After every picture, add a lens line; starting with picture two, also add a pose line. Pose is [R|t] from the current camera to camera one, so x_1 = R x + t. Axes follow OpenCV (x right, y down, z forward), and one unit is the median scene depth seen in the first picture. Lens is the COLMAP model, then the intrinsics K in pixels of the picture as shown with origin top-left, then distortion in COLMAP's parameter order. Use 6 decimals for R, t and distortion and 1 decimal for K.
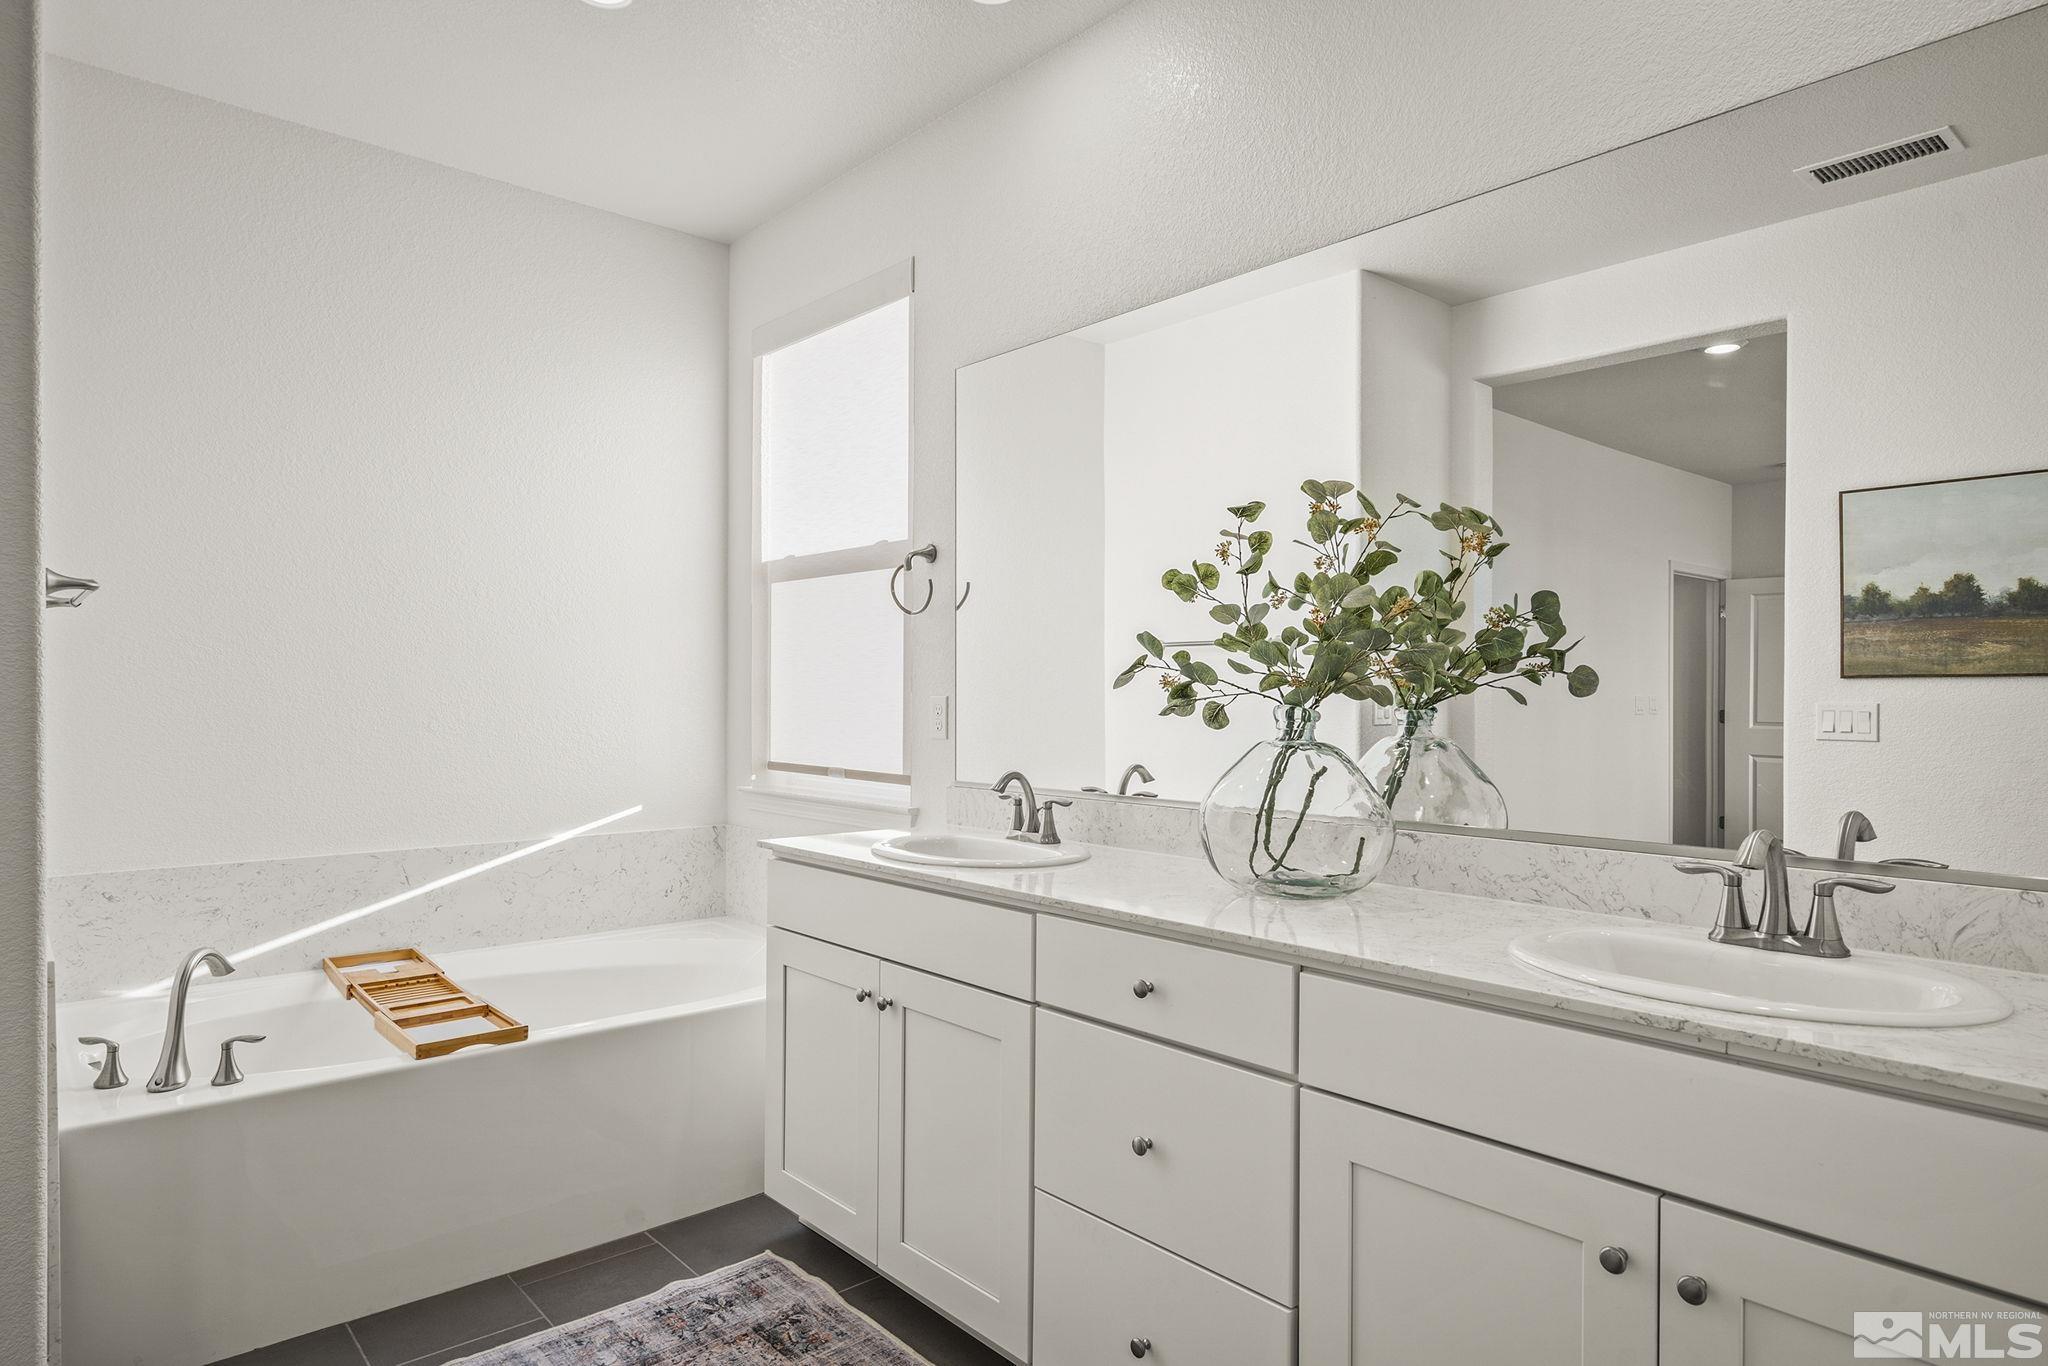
lens RADIAL K [[1189.1, 0, 982.8], [0, 1189.1, 696.6], [0, 0, 1]] dist [0.017678, 0.000906]
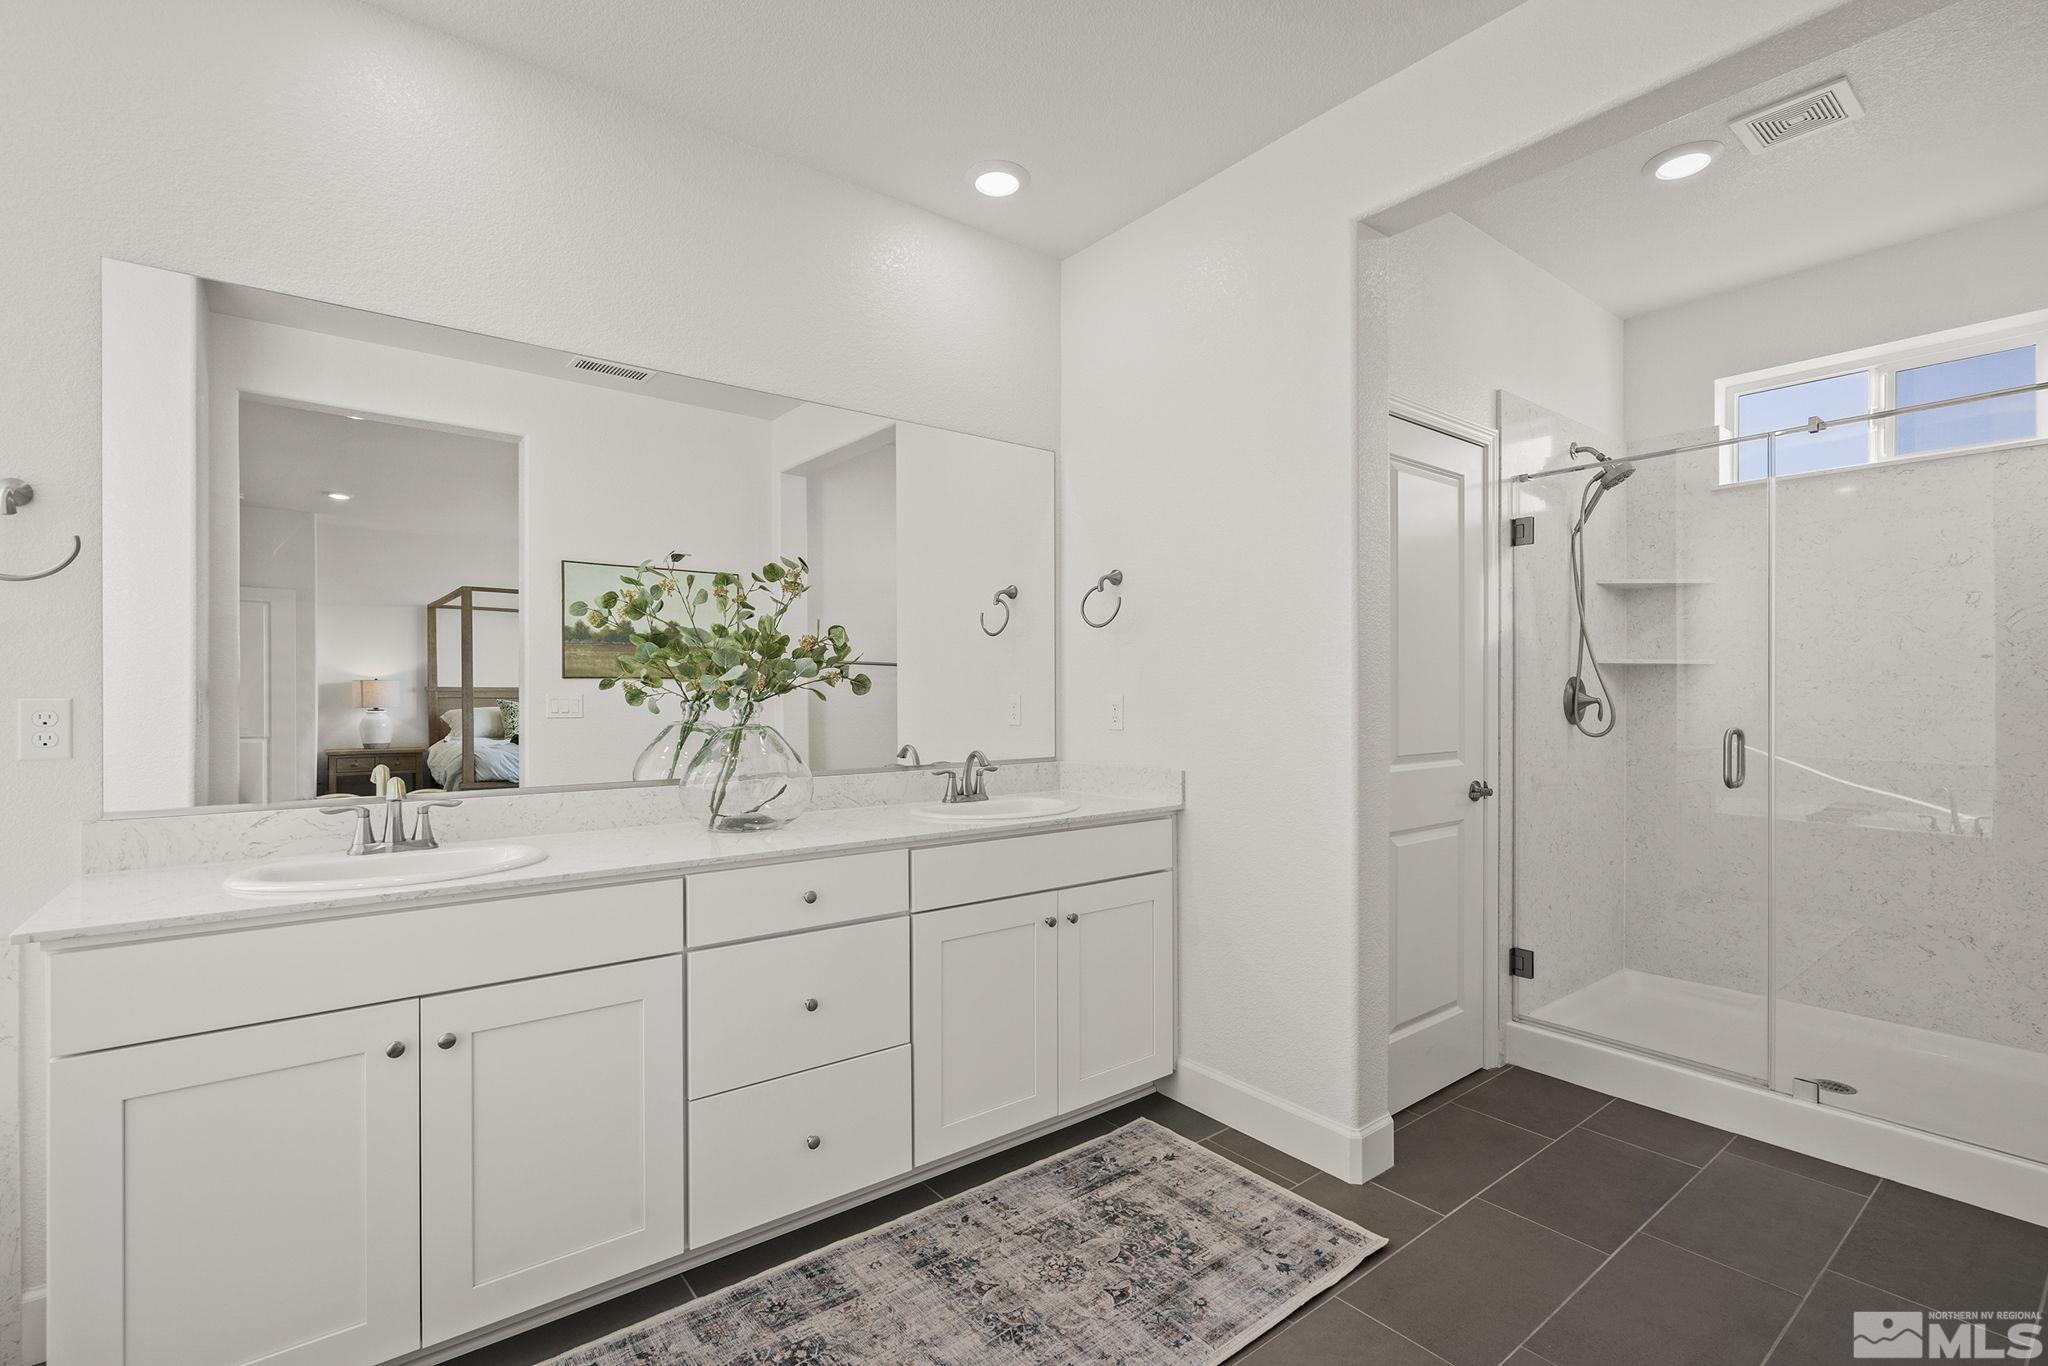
lens RADIAL K [[941.0, 0, 1018.7], [0, 941.0, 676.7], [0, 0, 1]] dist [-0.001718, -0.000124]
pose [[0.052155, 0.007315, 0.998612, -0.764156], [0.004275, 0.999962, -0.007549, -0.008762], [-0.998630, 0.004662, 0.052122, 0.528656]]
